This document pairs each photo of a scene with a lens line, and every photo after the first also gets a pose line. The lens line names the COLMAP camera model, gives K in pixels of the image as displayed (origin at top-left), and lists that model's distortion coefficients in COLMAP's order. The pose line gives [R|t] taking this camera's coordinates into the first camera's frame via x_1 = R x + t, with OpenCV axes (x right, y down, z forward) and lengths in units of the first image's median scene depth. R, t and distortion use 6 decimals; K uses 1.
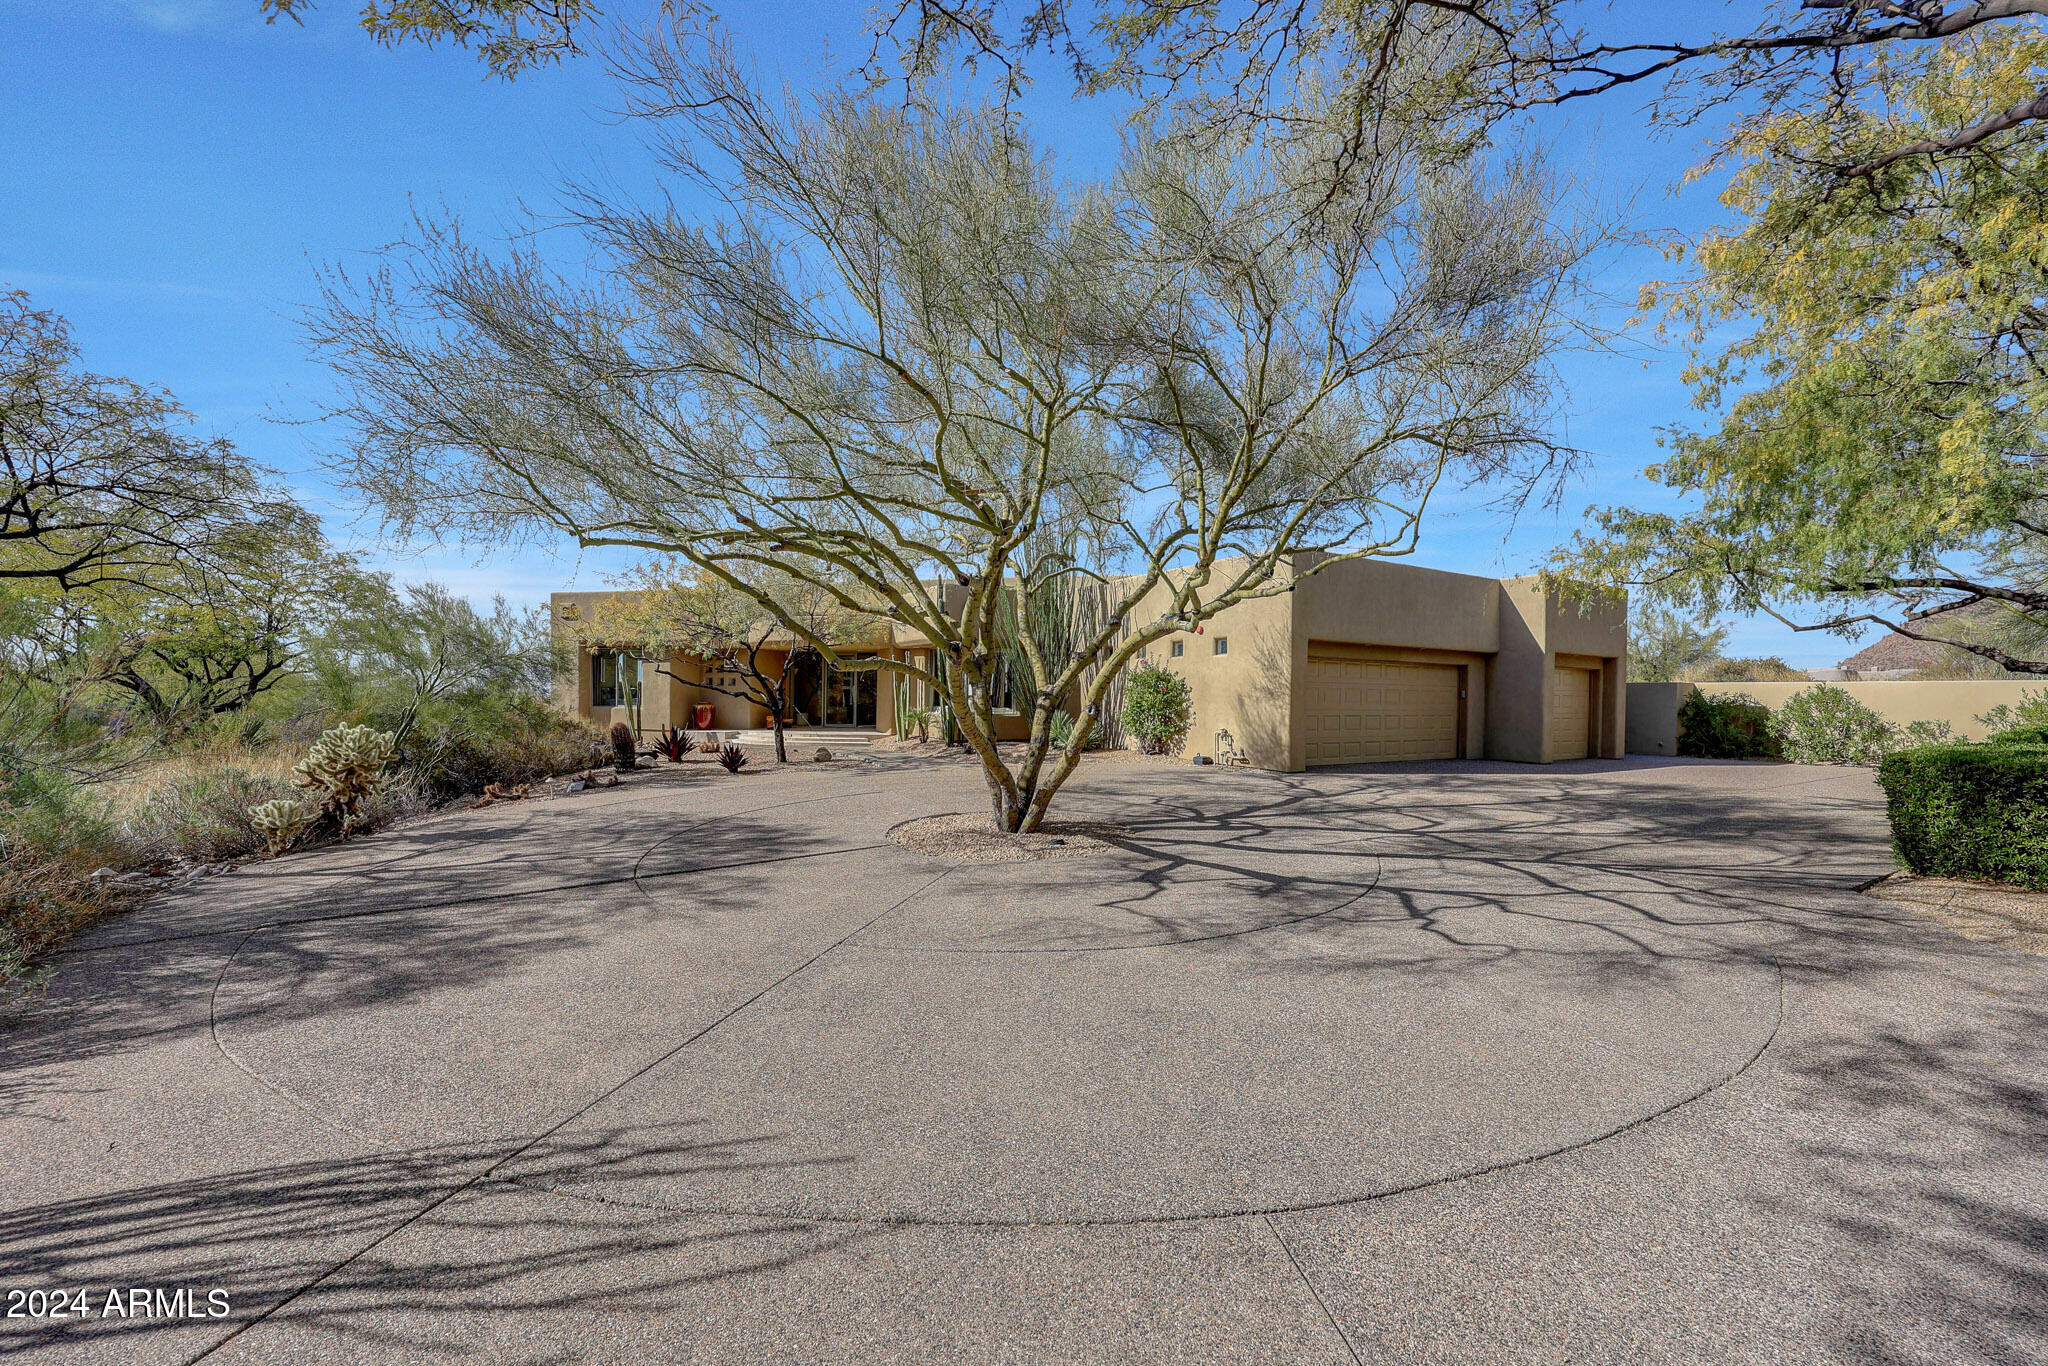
lens RADIAL K [[758.2, 0, 1024.0], [0, 758.2, 683.0], [0, 0, 1]] dist [0.001712, 0.000127]
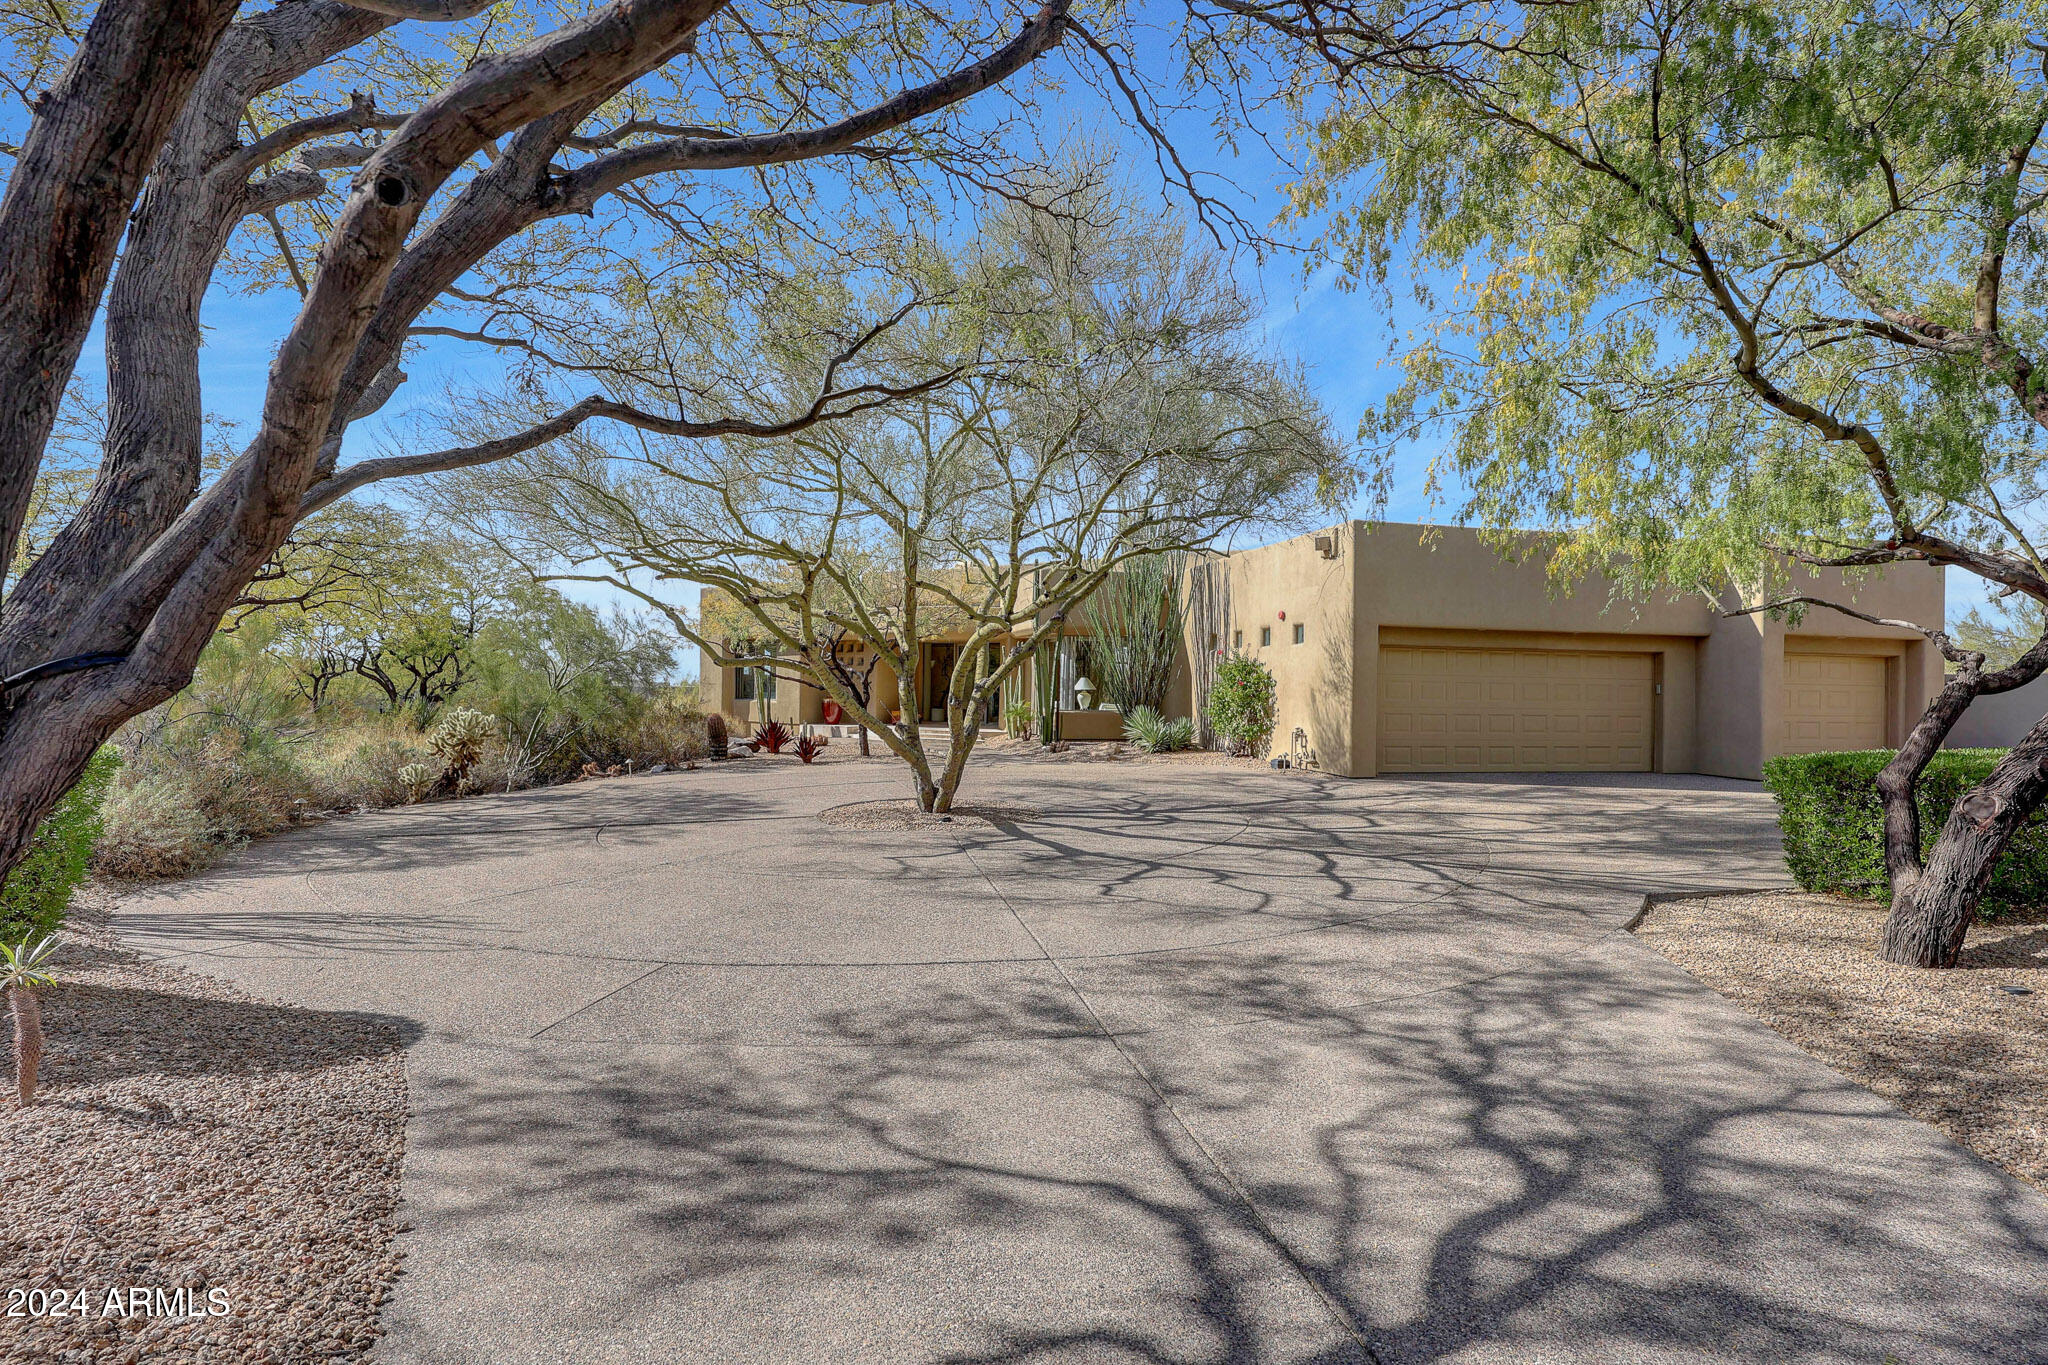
lens RADIAL K [[945.7, 0, 1025.3], [0, 945.7, 663.1], [0, 0, 1]] dist [-0.001002, -0.000573]
pose [[0.955622, -0.005194, -0.294550, 0.322841], [0.001206, 0.999905, -0.013719, -0.000396], [0.294593, 0.012755, 0.955538, -0.169528]]
